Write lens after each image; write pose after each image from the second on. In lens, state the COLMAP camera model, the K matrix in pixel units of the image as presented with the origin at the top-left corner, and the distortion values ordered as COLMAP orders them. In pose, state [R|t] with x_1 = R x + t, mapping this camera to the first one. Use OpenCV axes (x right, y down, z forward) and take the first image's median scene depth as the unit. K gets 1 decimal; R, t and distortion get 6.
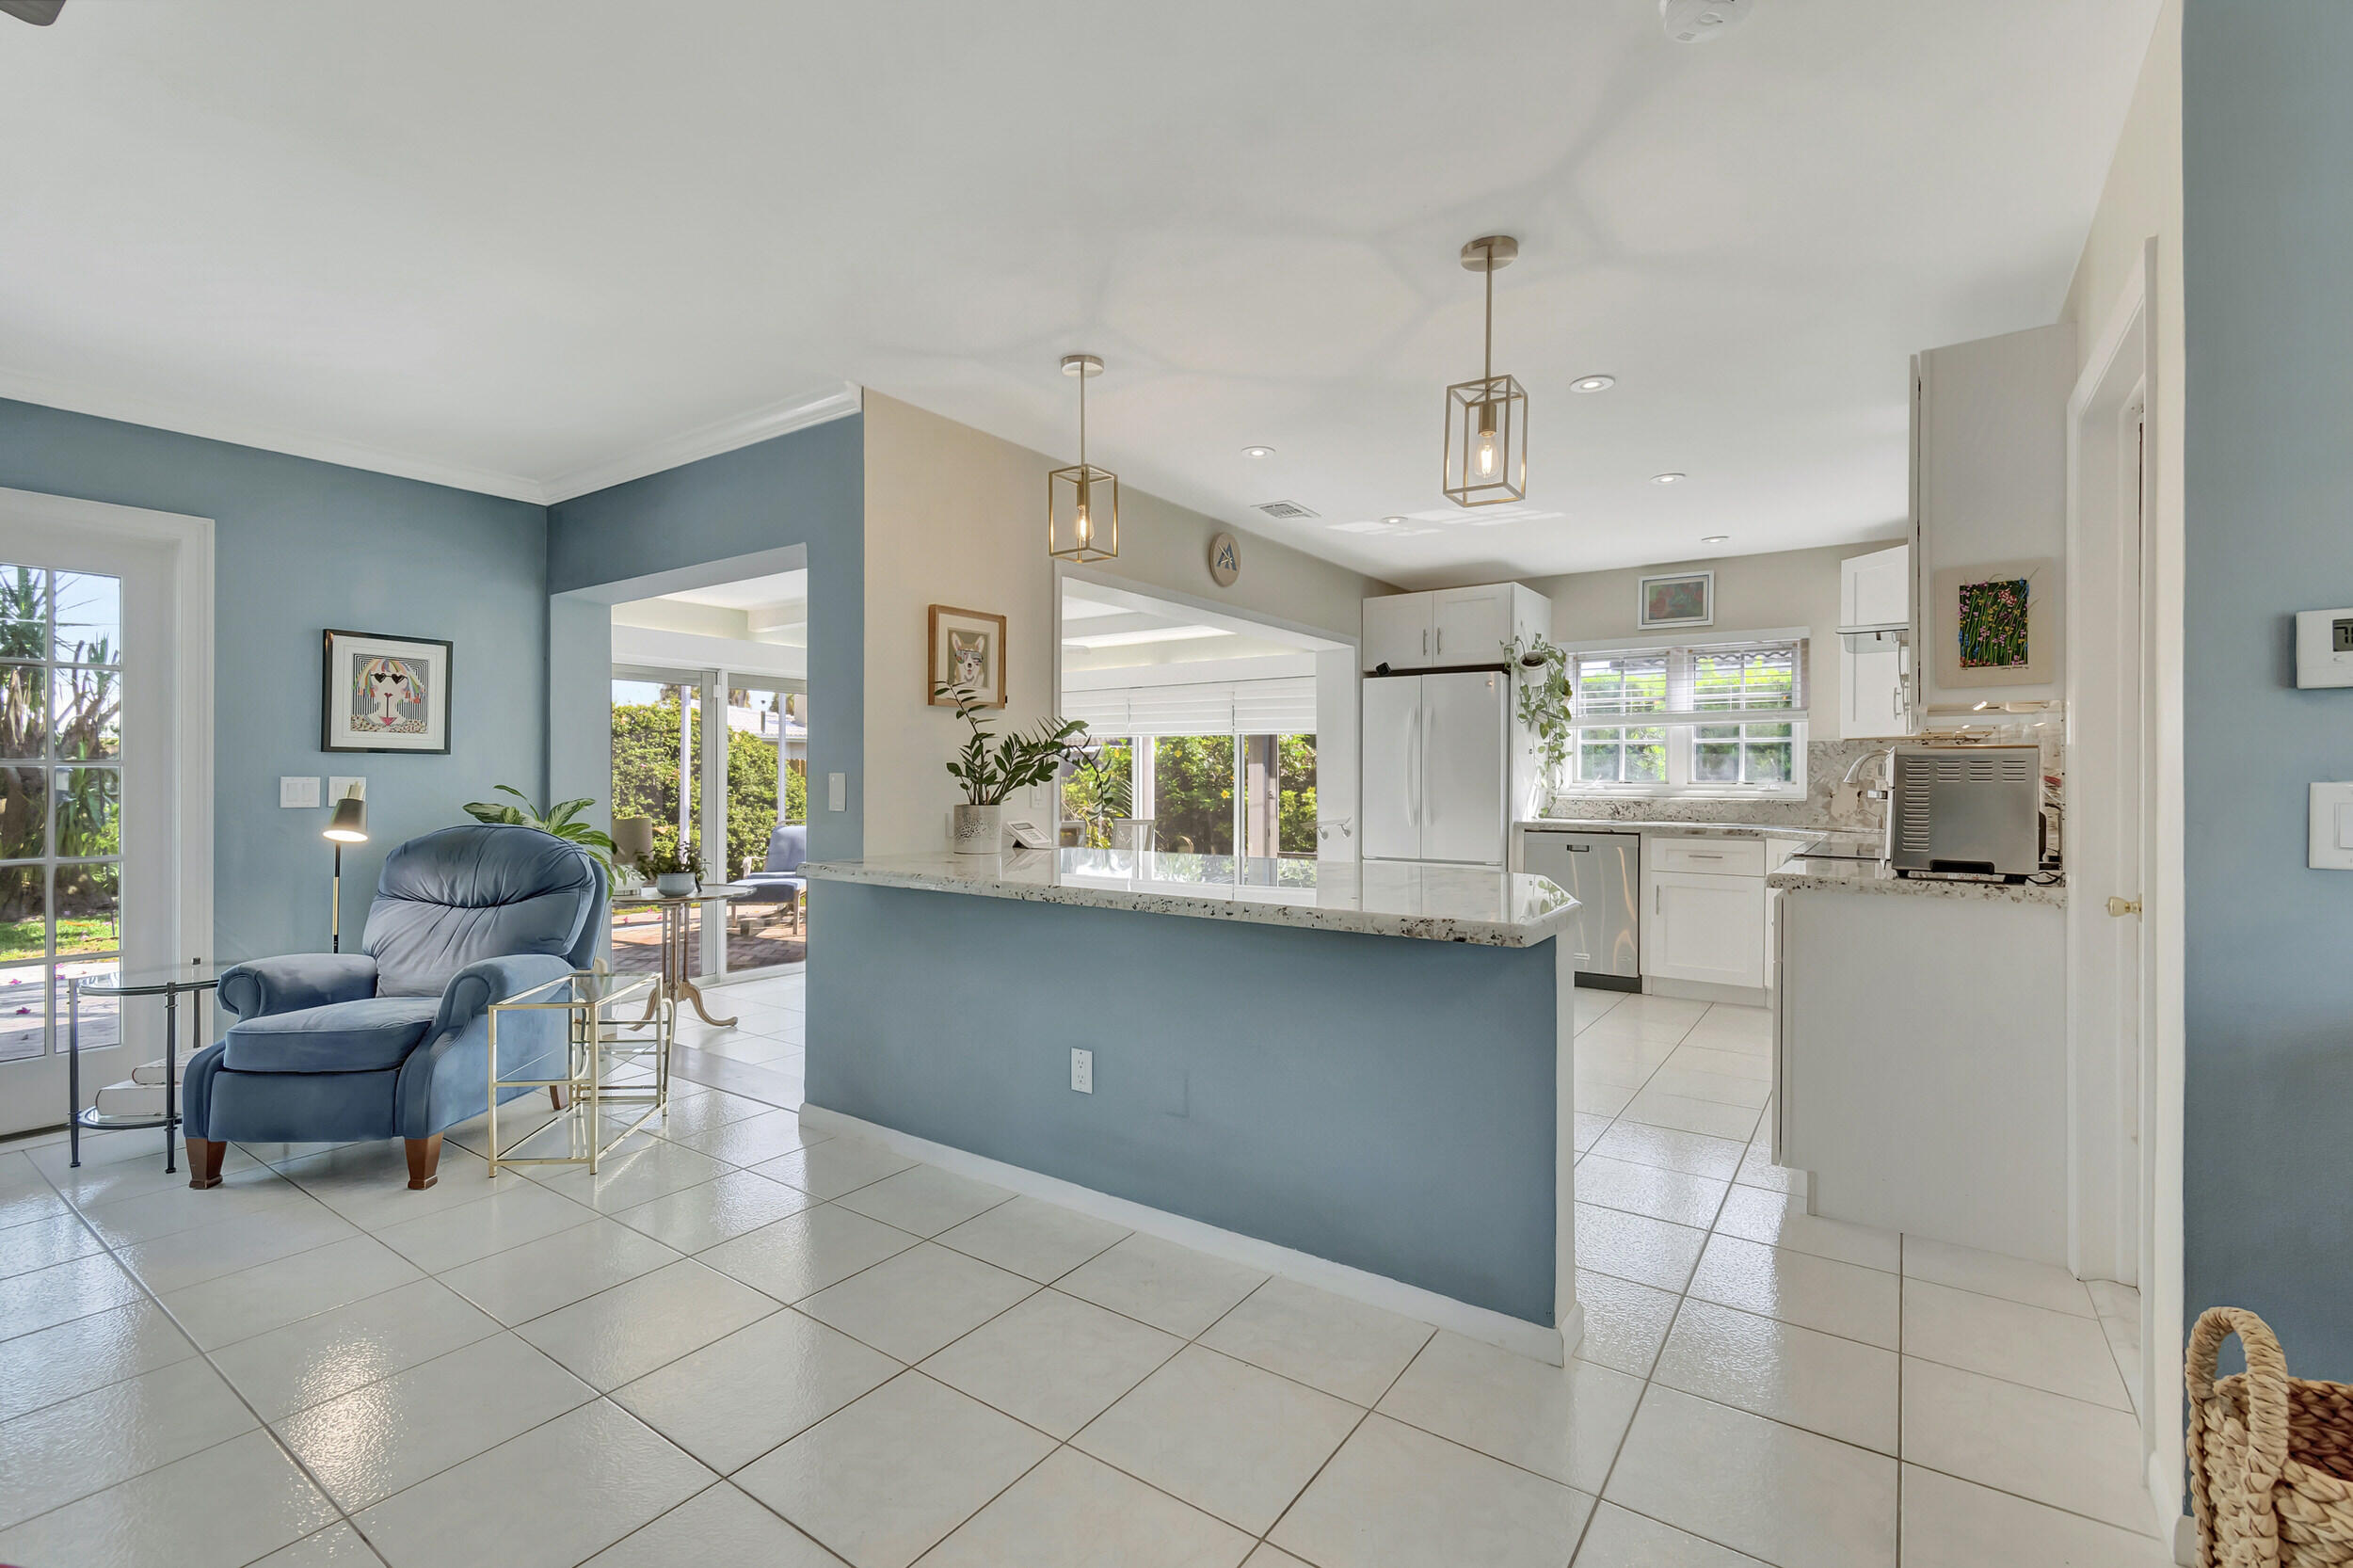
lens RADIAL K [[1046.7, 0, 1163.1], [0, 1046.7, 777.0], [0, 0, 1]] dist [0.000565, -0.000254]
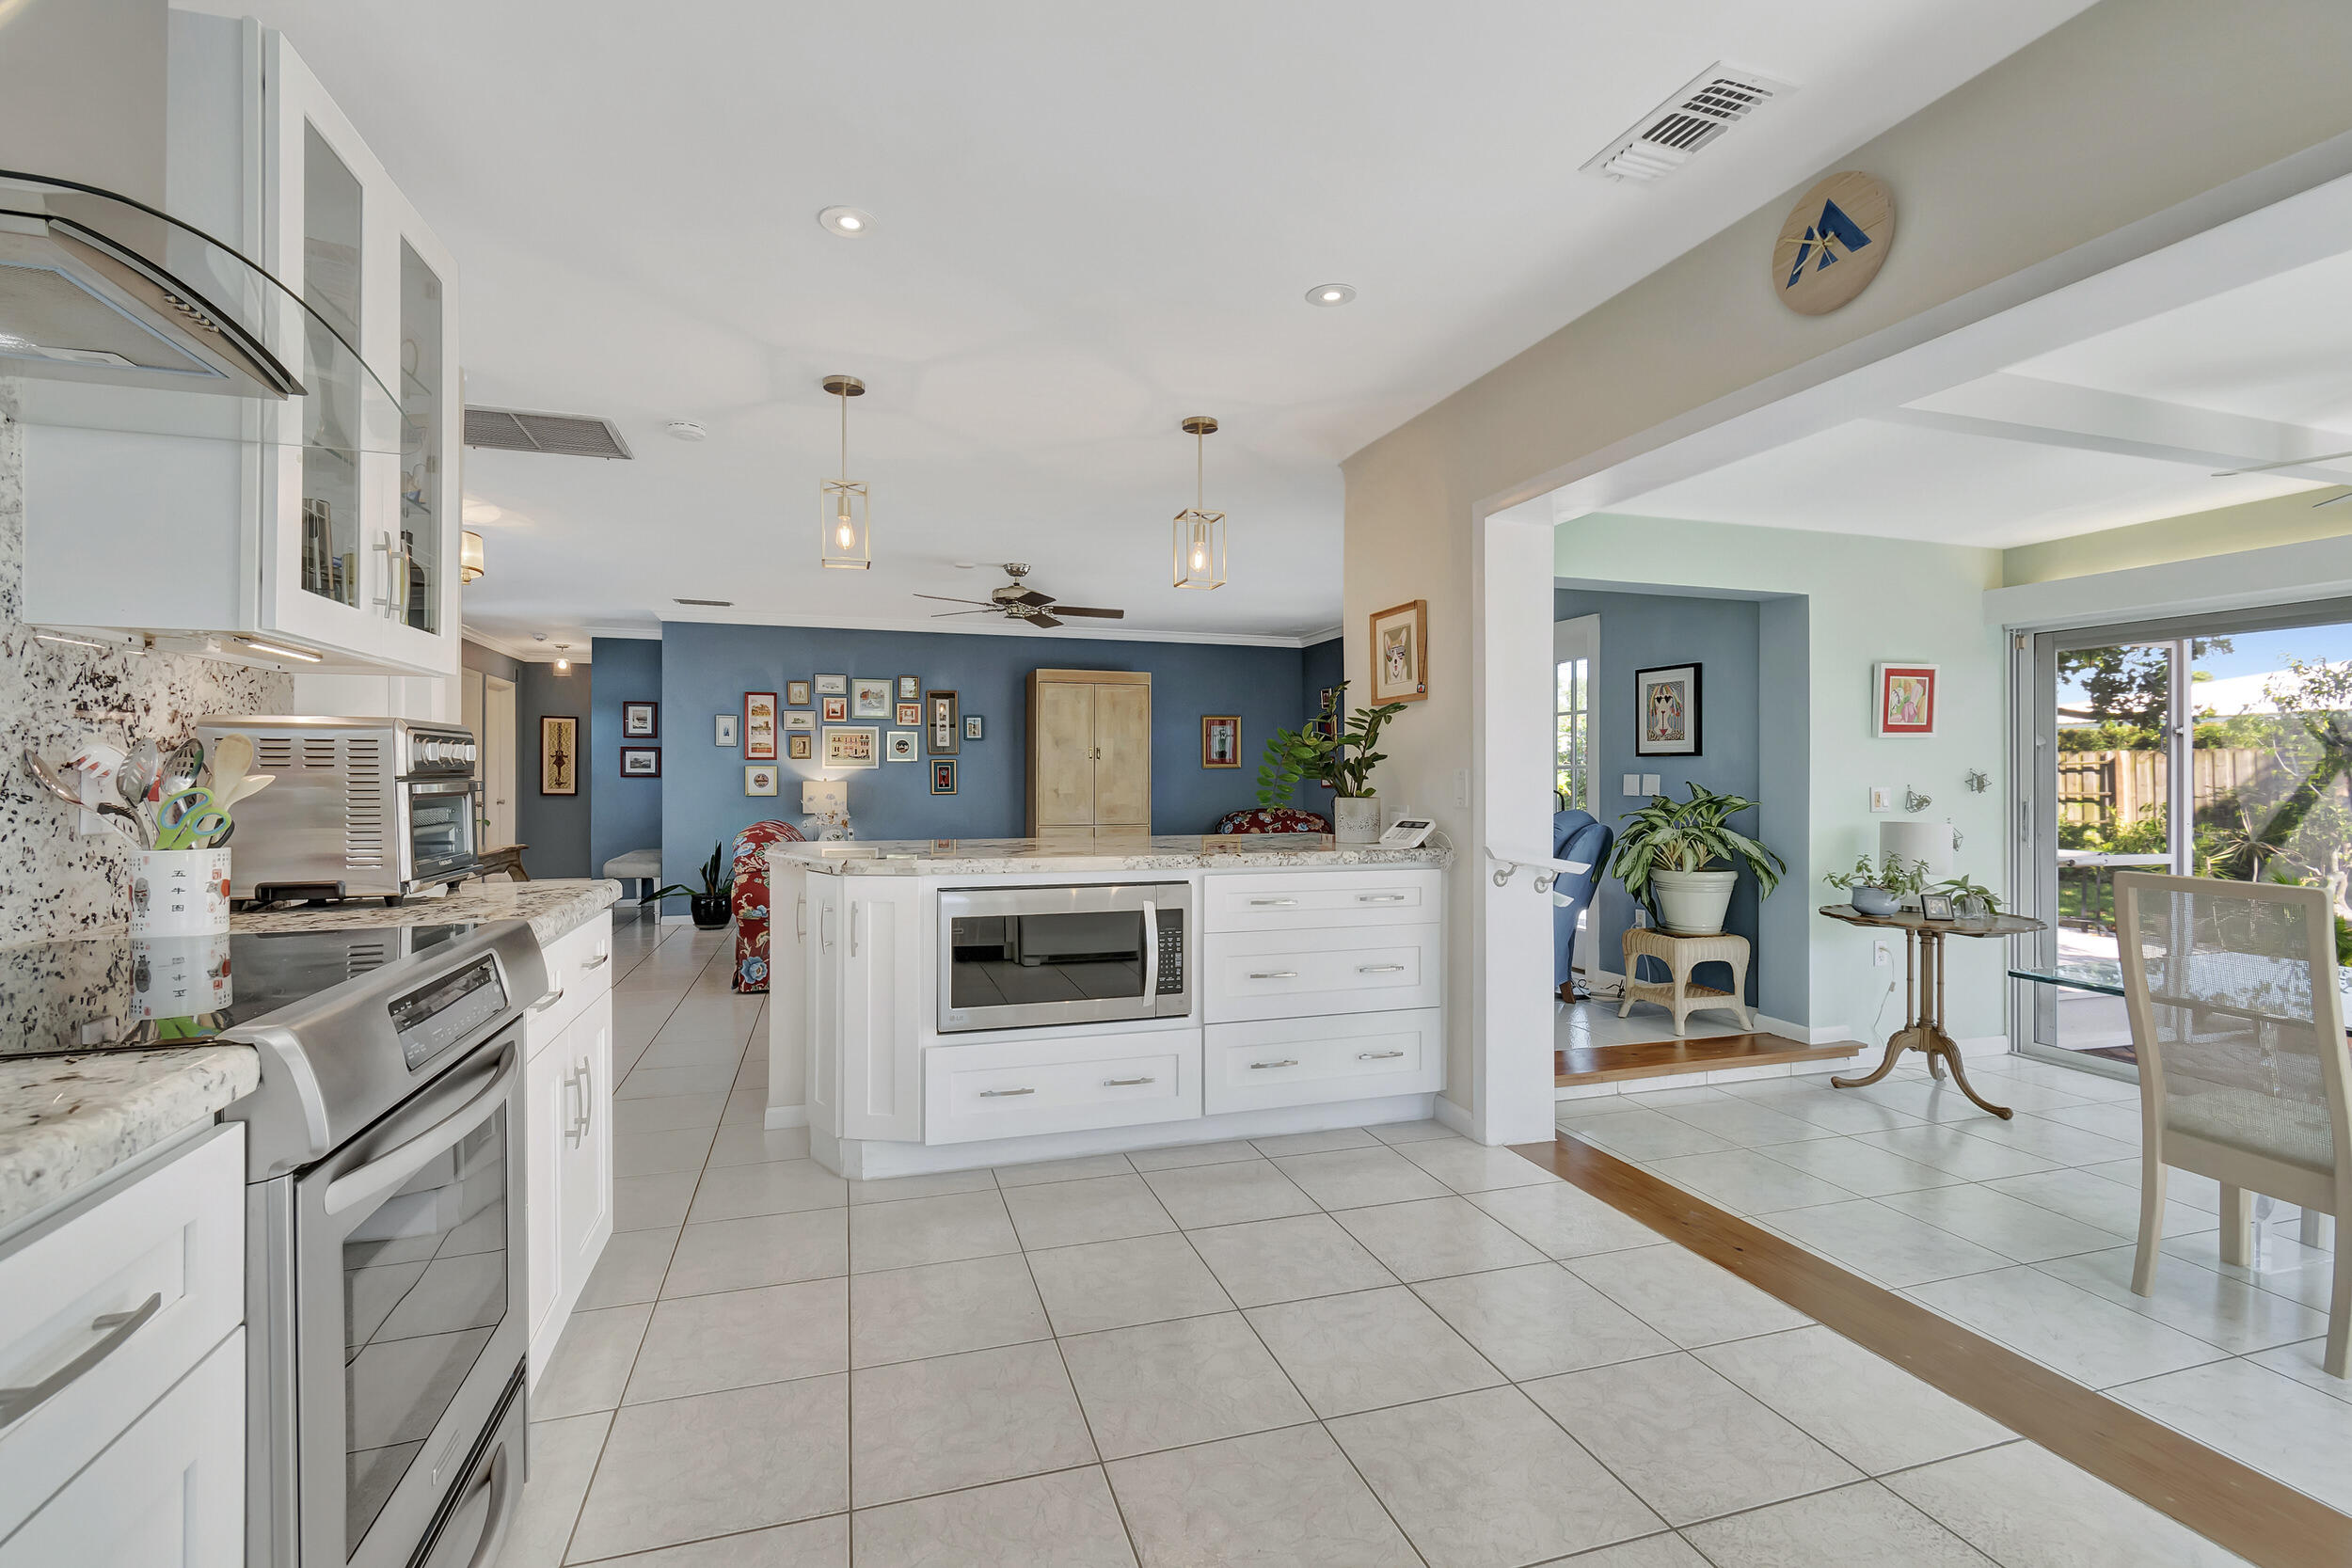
lens RADIAL K [[1046.2, 0, 1162.6], [0, 1046.2, 777.0], [0, 0, 1]] dist [0.000565, -0.000254]
pose [[-0.609500, -0.002494, -0.792782, 0.470859], [-0.004514, 0.999990, 0.000324, 0.004070], [0.792773, 0.003776, -0.609505, 0.891492]]
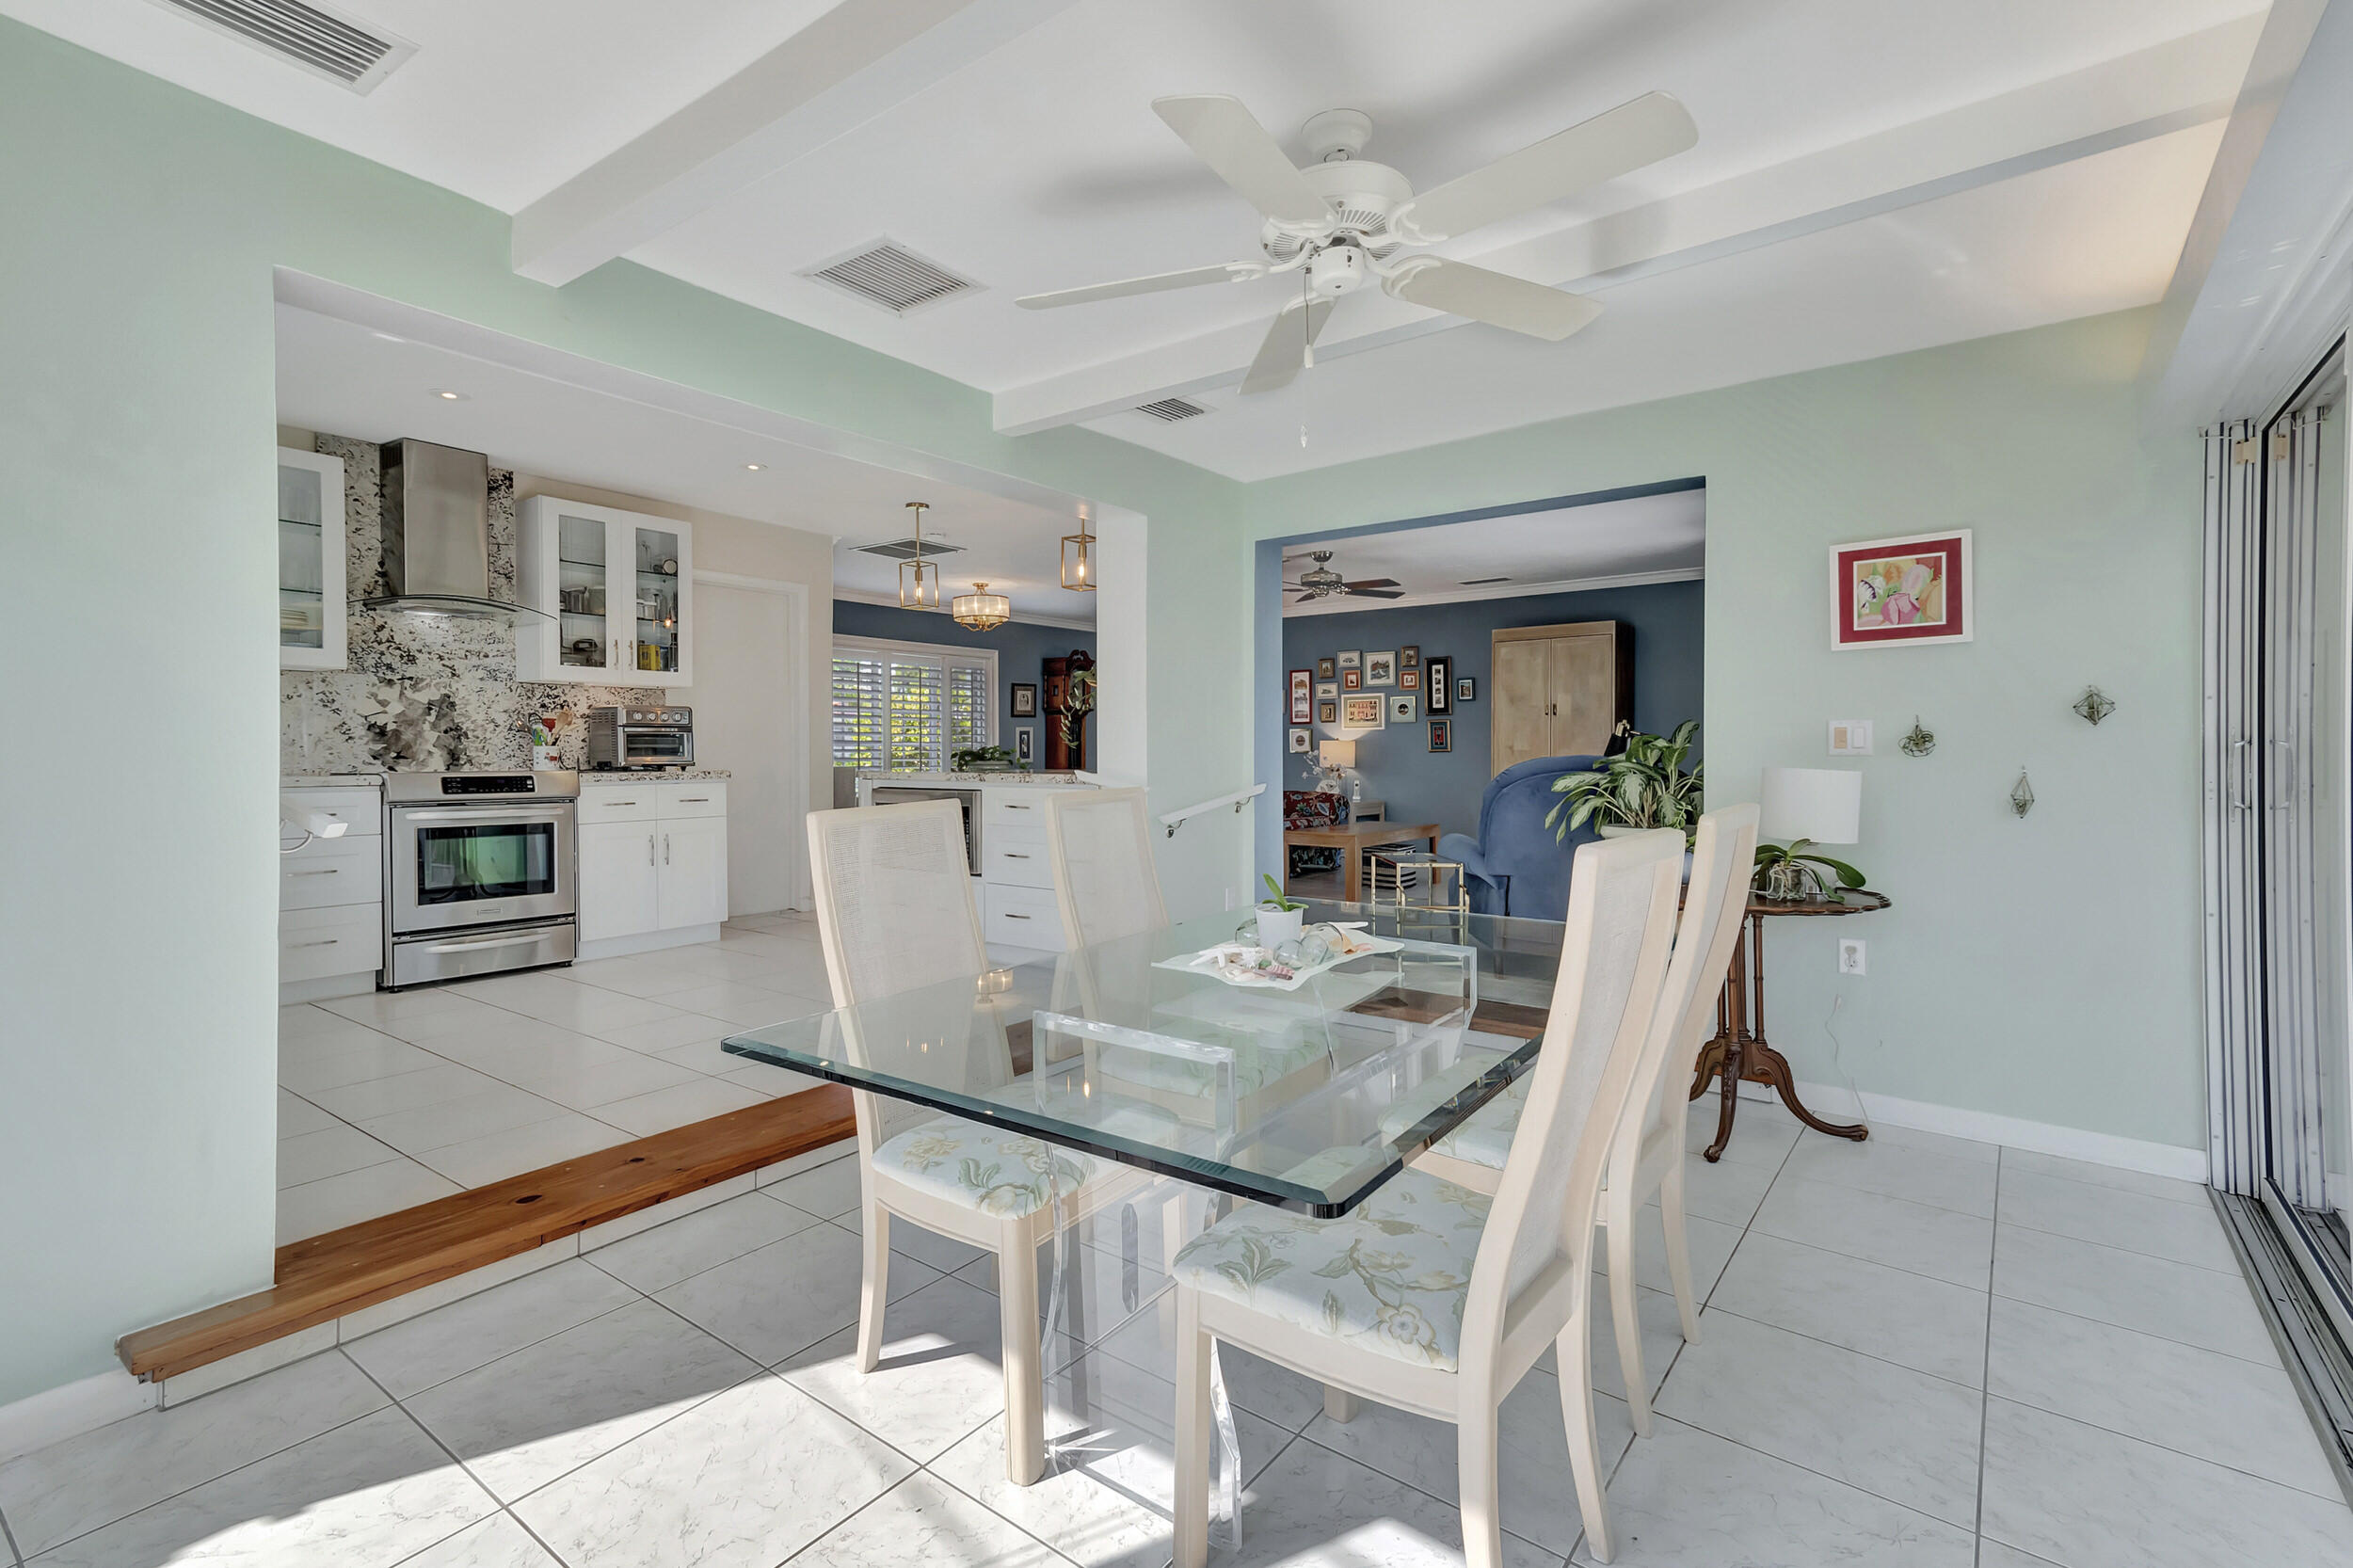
lens RADIAL K [[1116.7, 0, 1154.5], [0, 1116.7, 764.2], [0, 0, 1]] dist [0.105042, 0.000042]
pose [[-0.999164, -0.000750, 0.040863, -0.138165], [-0.000193, 0.999907, 0.013648, 0.024954], [-0.040870, 0.013629, -0.999072, 1.477211]]
